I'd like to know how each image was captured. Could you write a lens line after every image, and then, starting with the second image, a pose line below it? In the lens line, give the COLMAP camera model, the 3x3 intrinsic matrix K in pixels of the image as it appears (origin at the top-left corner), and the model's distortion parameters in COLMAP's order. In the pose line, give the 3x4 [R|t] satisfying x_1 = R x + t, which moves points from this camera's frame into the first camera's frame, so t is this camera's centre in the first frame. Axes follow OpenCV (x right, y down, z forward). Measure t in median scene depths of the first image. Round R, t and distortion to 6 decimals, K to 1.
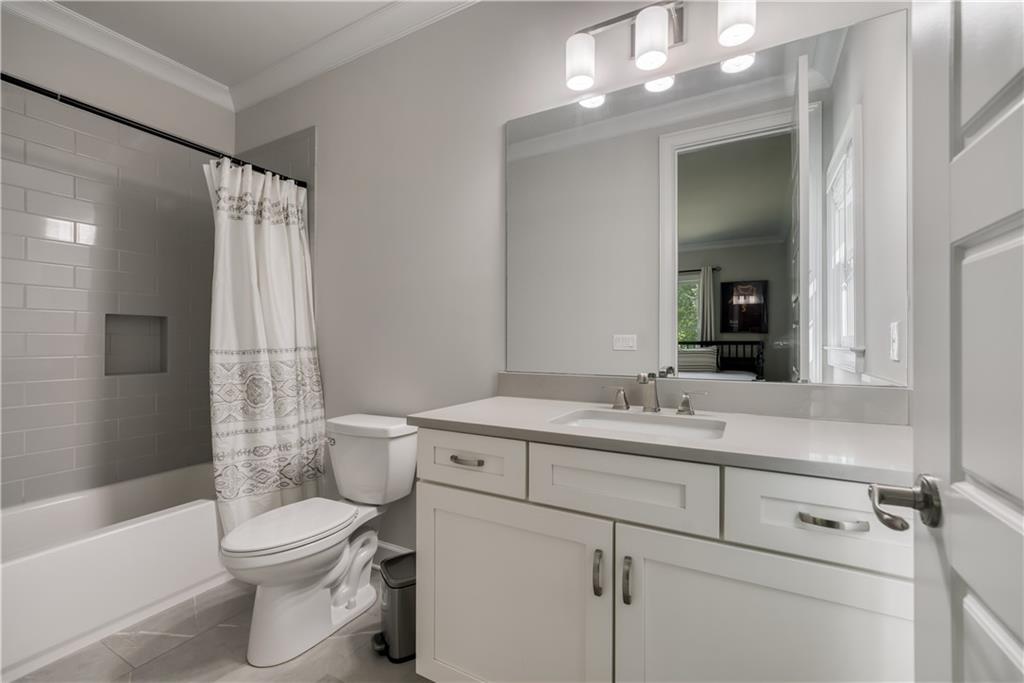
lens RADIAL K [[436.9, 0, 543.6], [0, 436.9, 338.5], [0, 0, 1]] dist [-0.003103, -0.000500]
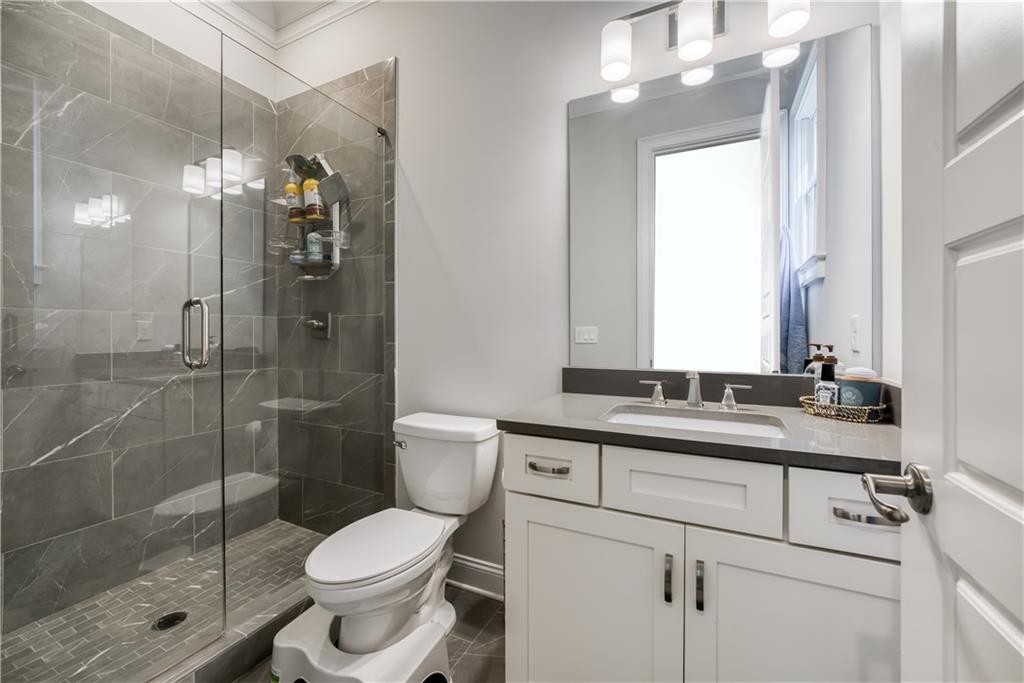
lens RADIAL K [[405.4, 0, 515.8], [0, 405.4, 334.6], [0, 0, 1]] dist [-0.010832, 0.001826]
pose [[0.998713, 0.013778, 0.048815, -0.188746], [-0.014367, 0.999828, 0.011734, -0.000729], [-0.048645, -0.012420, 0.998739, 0.103143]]
